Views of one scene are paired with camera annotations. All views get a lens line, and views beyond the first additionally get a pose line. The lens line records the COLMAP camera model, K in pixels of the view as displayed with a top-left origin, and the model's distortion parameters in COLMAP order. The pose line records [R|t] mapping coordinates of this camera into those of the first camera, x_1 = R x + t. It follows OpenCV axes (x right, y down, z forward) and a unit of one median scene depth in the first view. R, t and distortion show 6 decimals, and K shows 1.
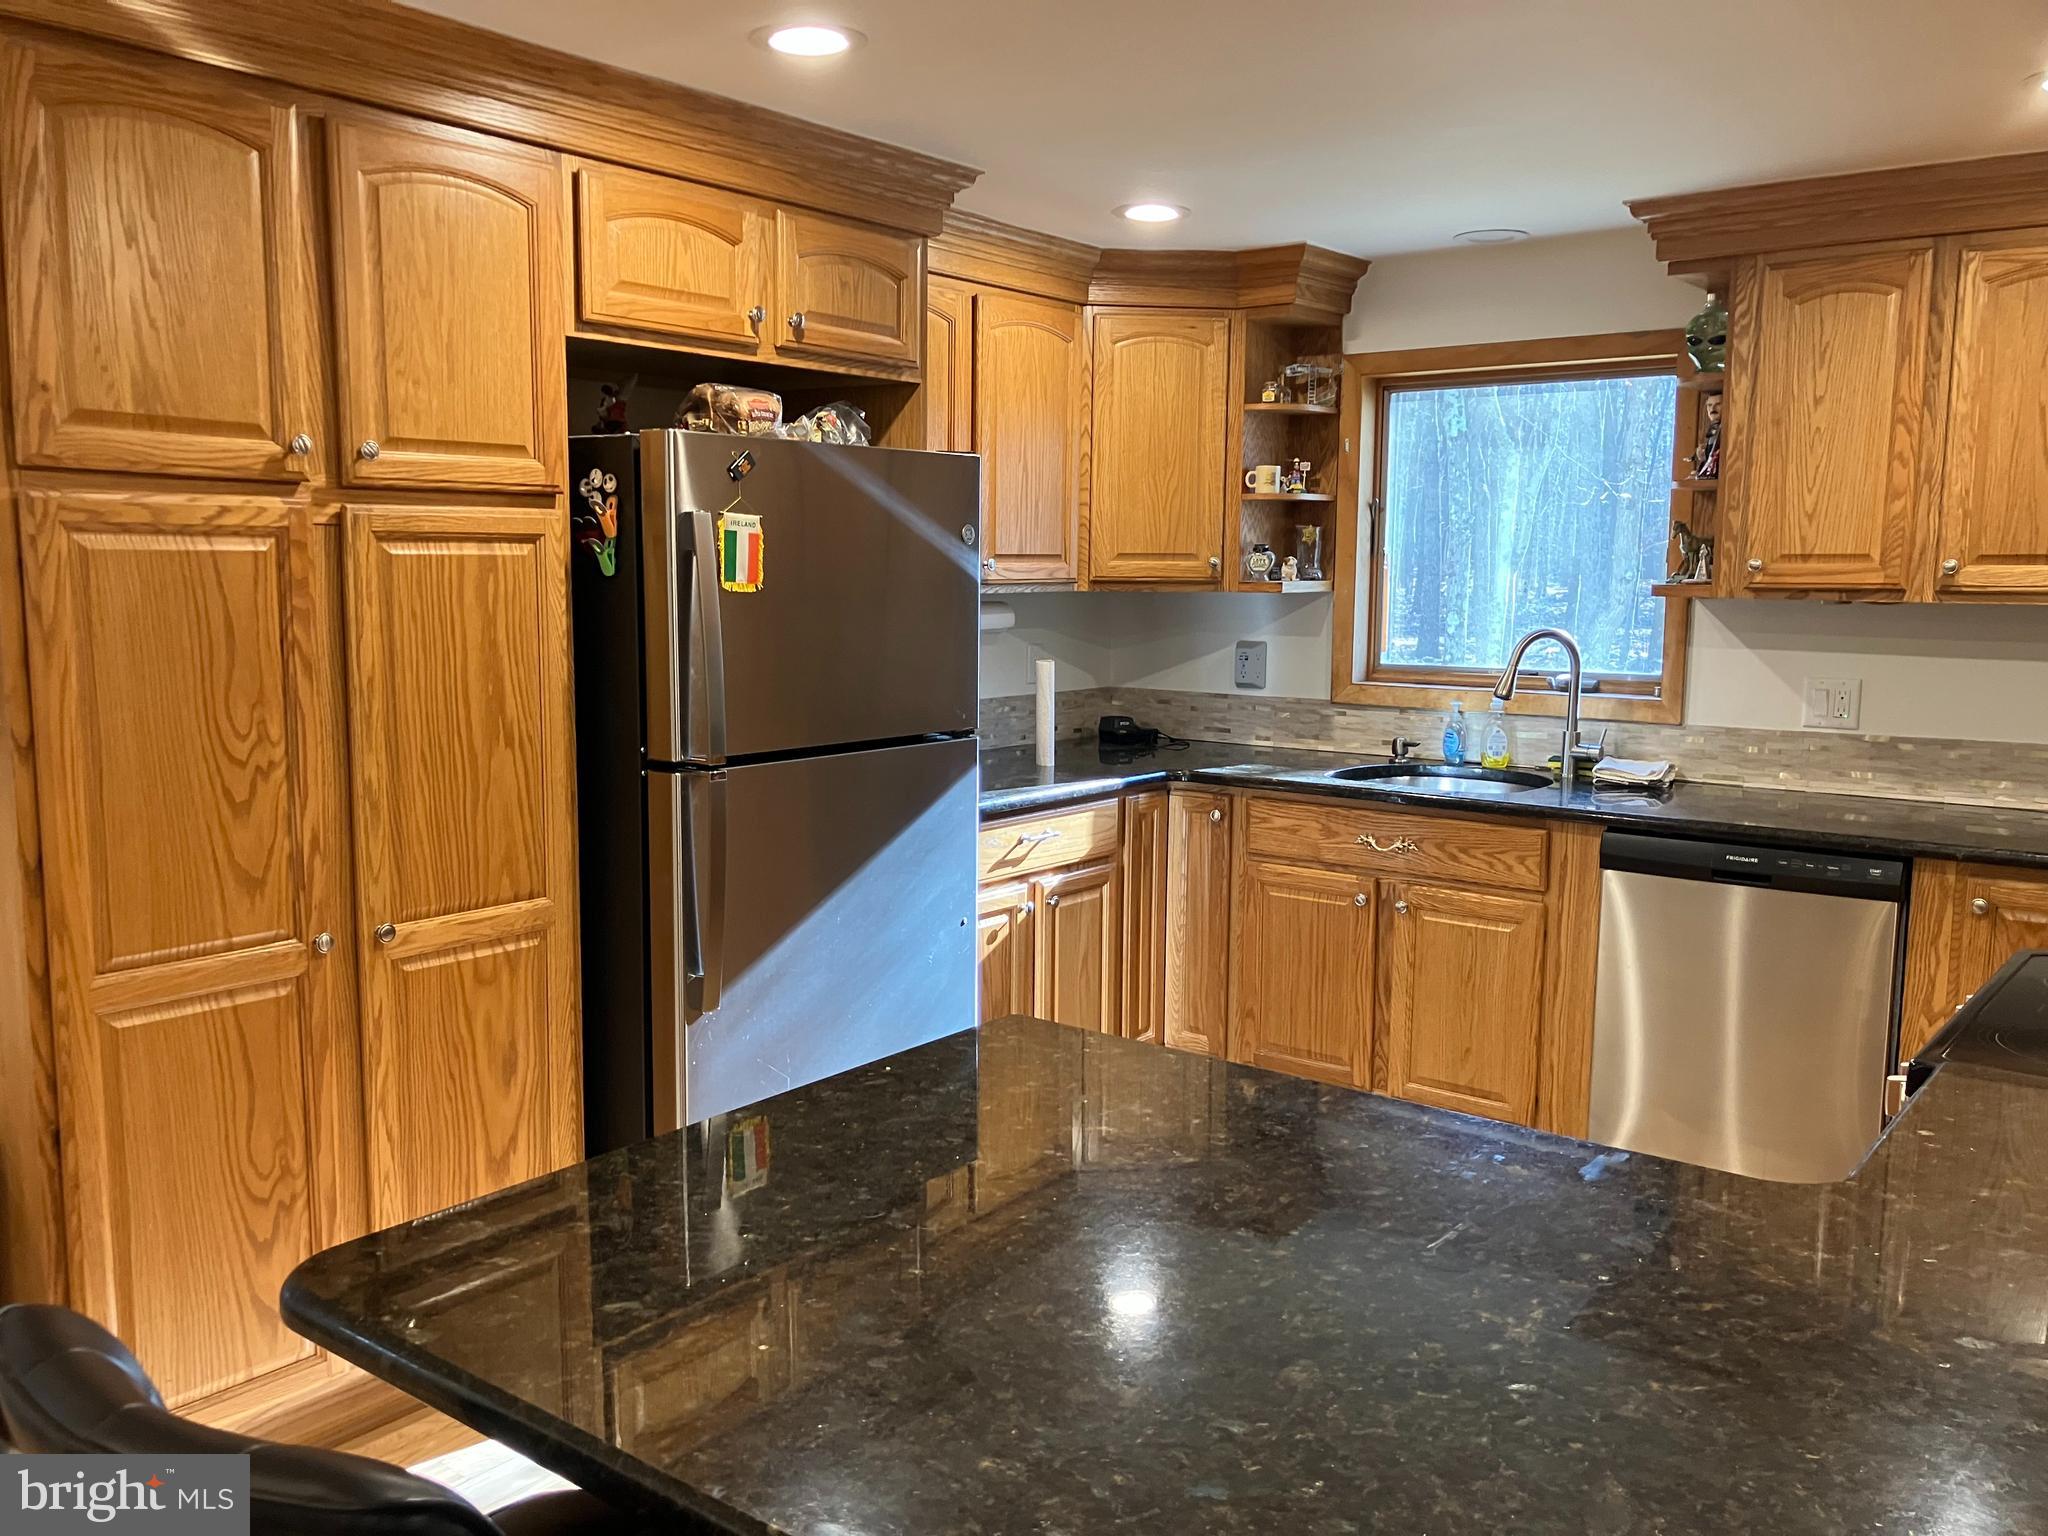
lens RADIAL K [[1690.1, 0, 974.2], [0, 1690.1, 776.0], [0, 0, 1]] dist [0.024906, -0.027326]
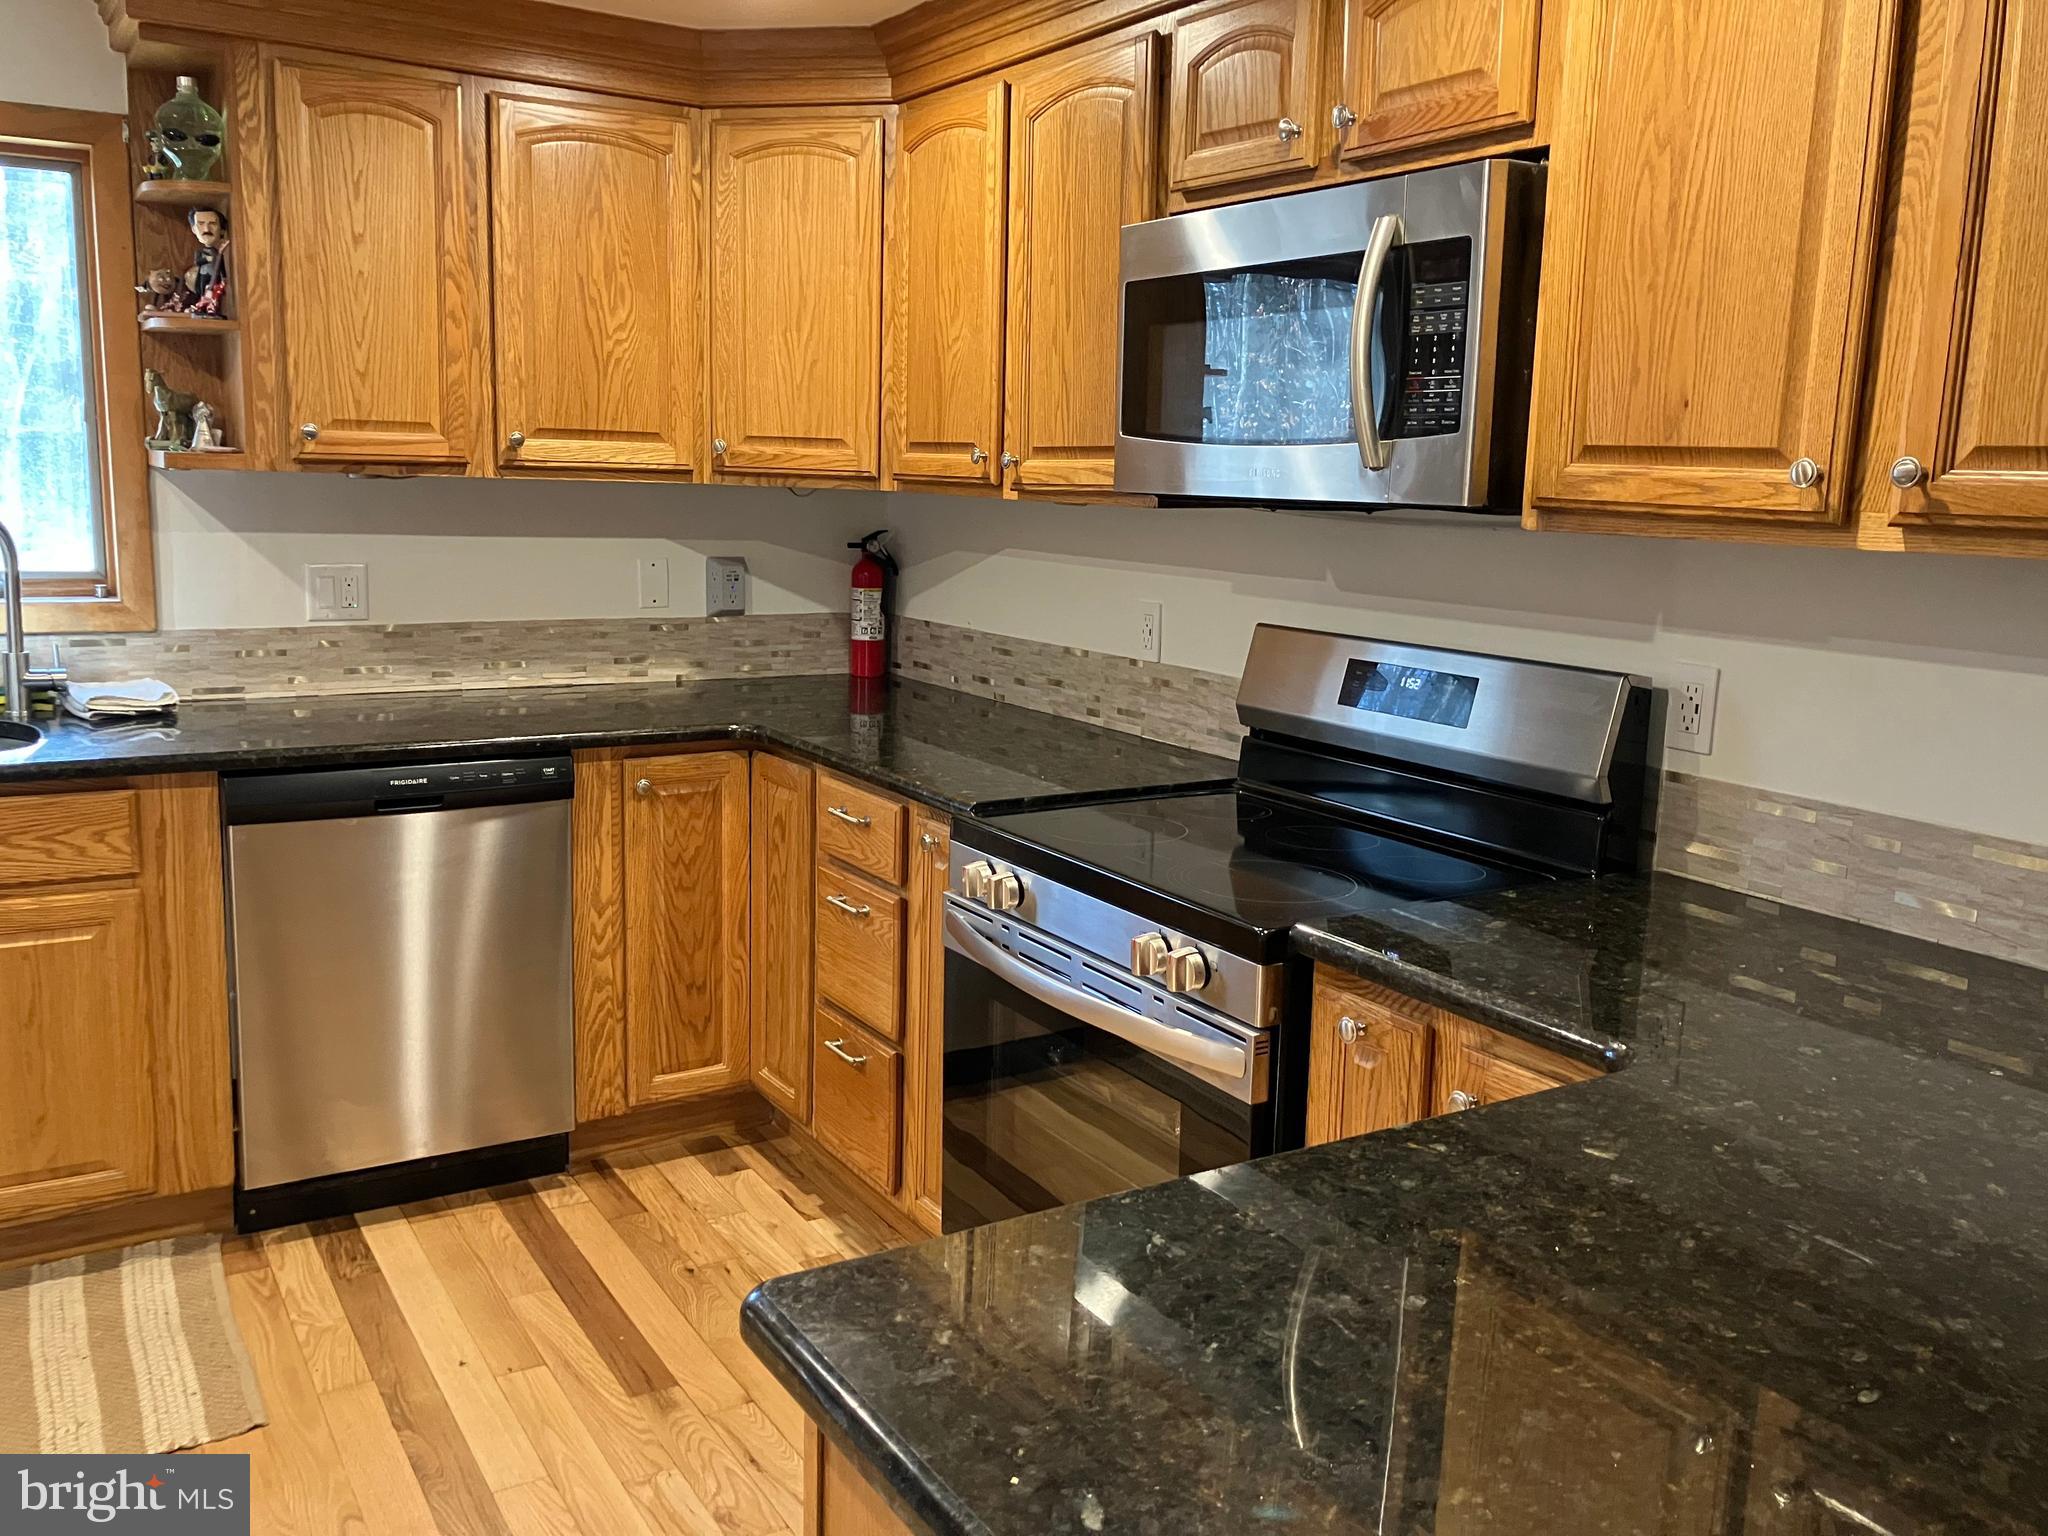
lens RADIAL K [[1690.1, 0, 1027.2], [0, 1690.1, 750.6], [0, 0, 1]] dist [0.024906, -0.027326]
pose [[0.320793, -0.150003, 0.935196, -0.206446], [0.090334, 0.987724, 0.127442, -0.040268], [-0.942832, 0.043597, 0.330406, 0.367900]]
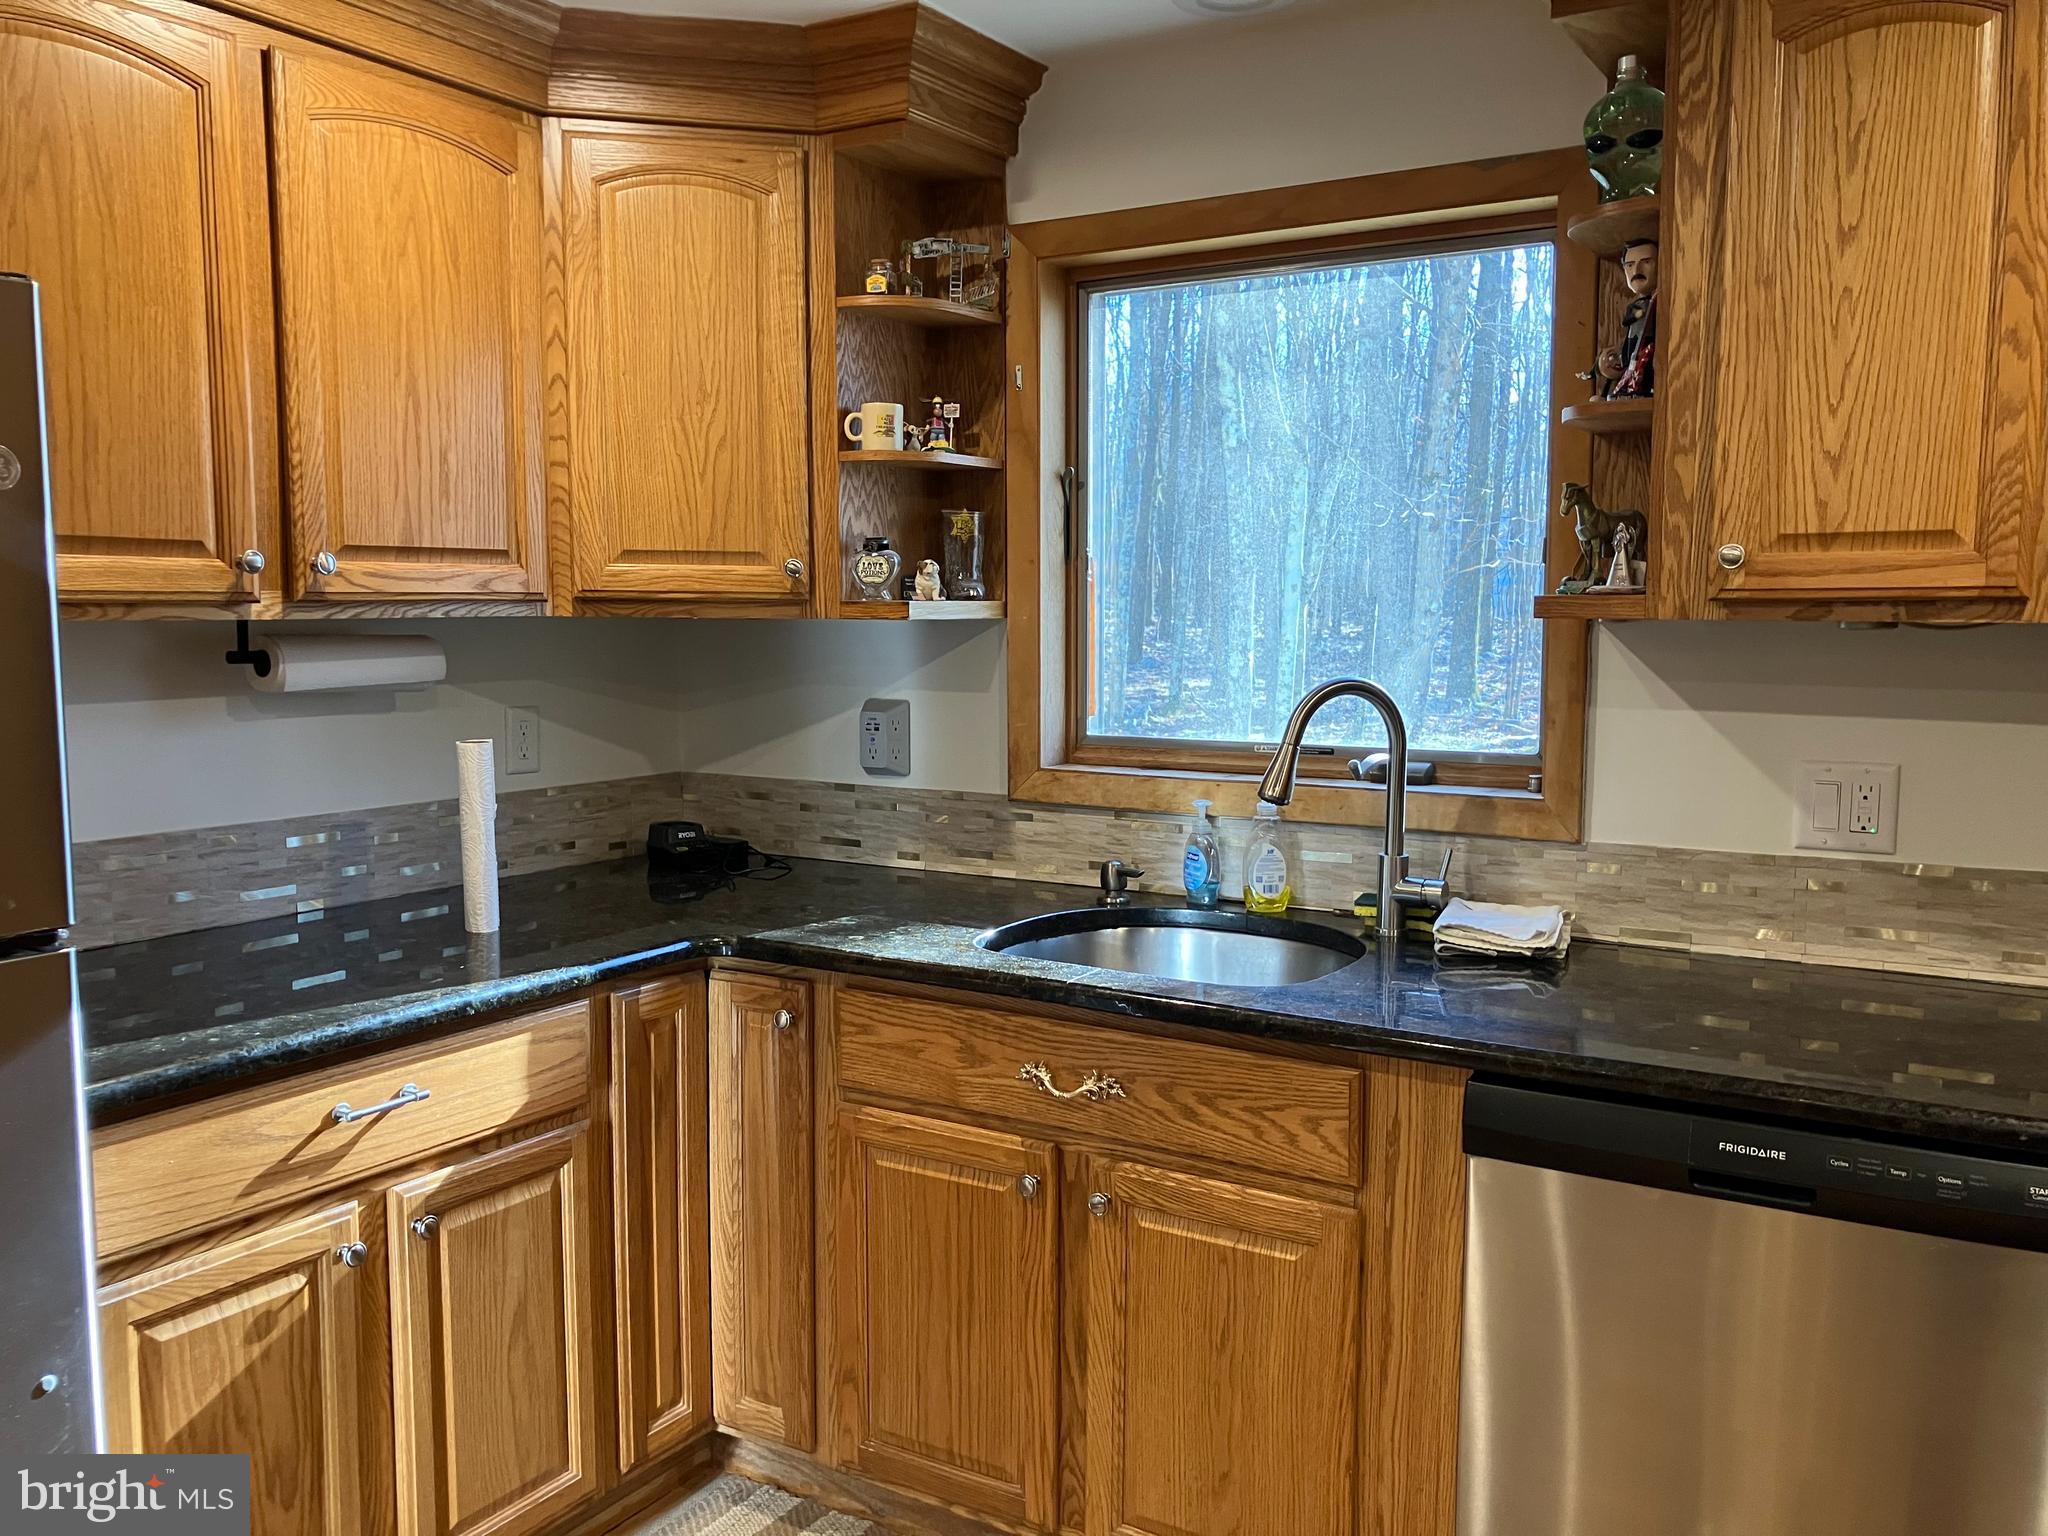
lens RADIAL K [[1690.1, 0, 986.7], [0, 1690.1, 777.4], [0, 0, 1]] dist [0.024906, -0.027326]
pose [[0.992941, -0.018064, 0.117224, 0.155052], [0.020841, 0.999529, -0.022512, -0.044619], [-0.116762, 0.024796, 0.992850, 0.465565]]
